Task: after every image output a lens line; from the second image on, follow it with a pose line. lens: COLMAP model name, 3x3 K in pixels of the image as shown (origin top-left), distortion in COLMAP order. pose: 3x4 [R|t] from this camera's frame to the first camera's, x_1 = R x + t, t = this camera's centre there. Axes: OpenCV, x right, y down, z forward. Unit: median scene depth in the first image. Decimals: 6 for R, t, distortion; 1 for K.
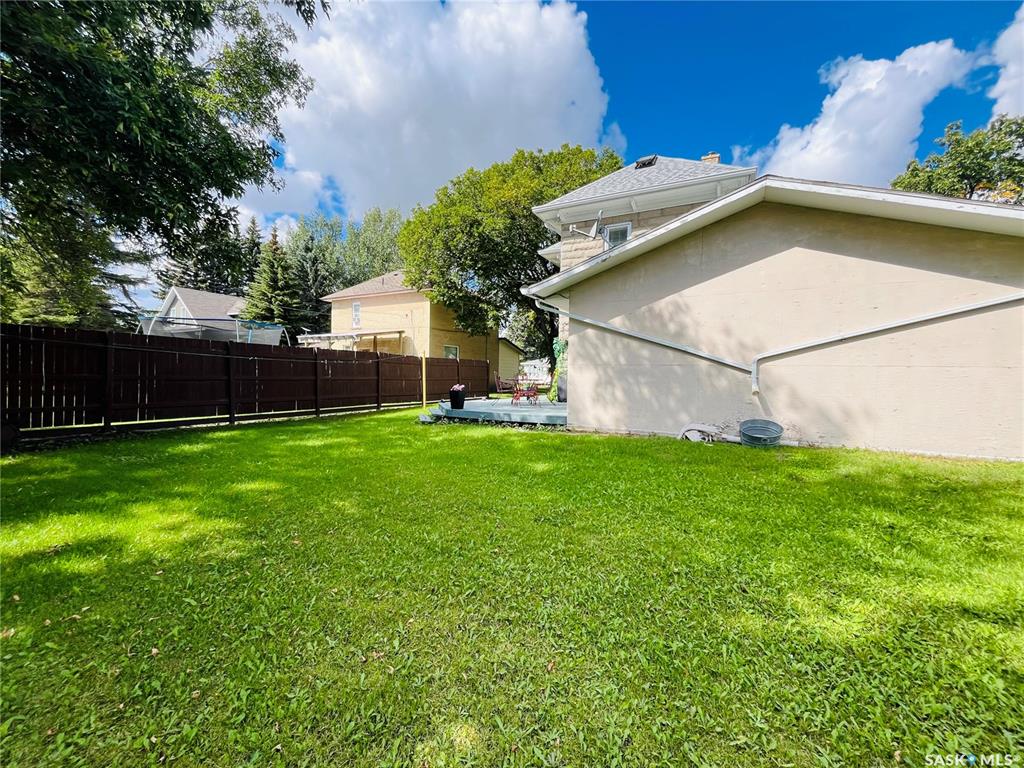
lens RADIAL K [[409.9, 0, 512.4], [0, 409.9, 381.7], [0, 0, 1]] dist [-0.008541, 0.000204]
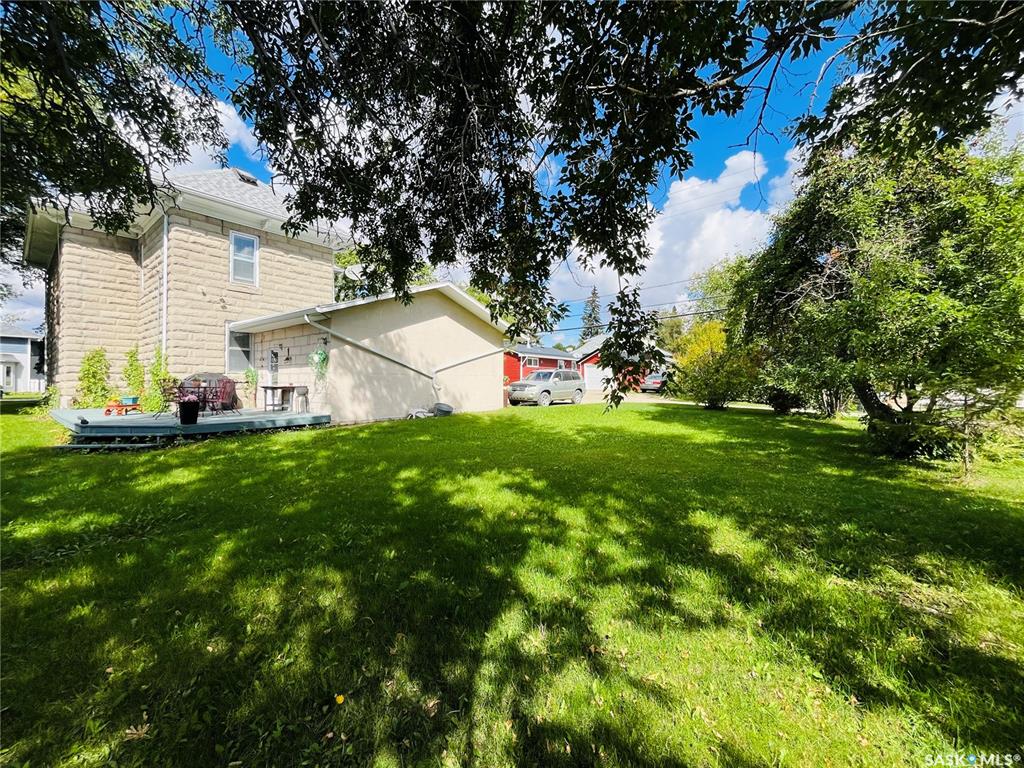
lens RADIAL K [[409.9, 0, 512.6], [0, 409.9, 379.7], [0, 0, 1]] dist [-0.008541, 0.000204]
pose [[0.177946, -0.024522, 0.983735, -1.038440], [0.008829, 0.999689, 0.023323, -0.047368], [-0.984001, 0.004535, 0.178107, 0.262919]]
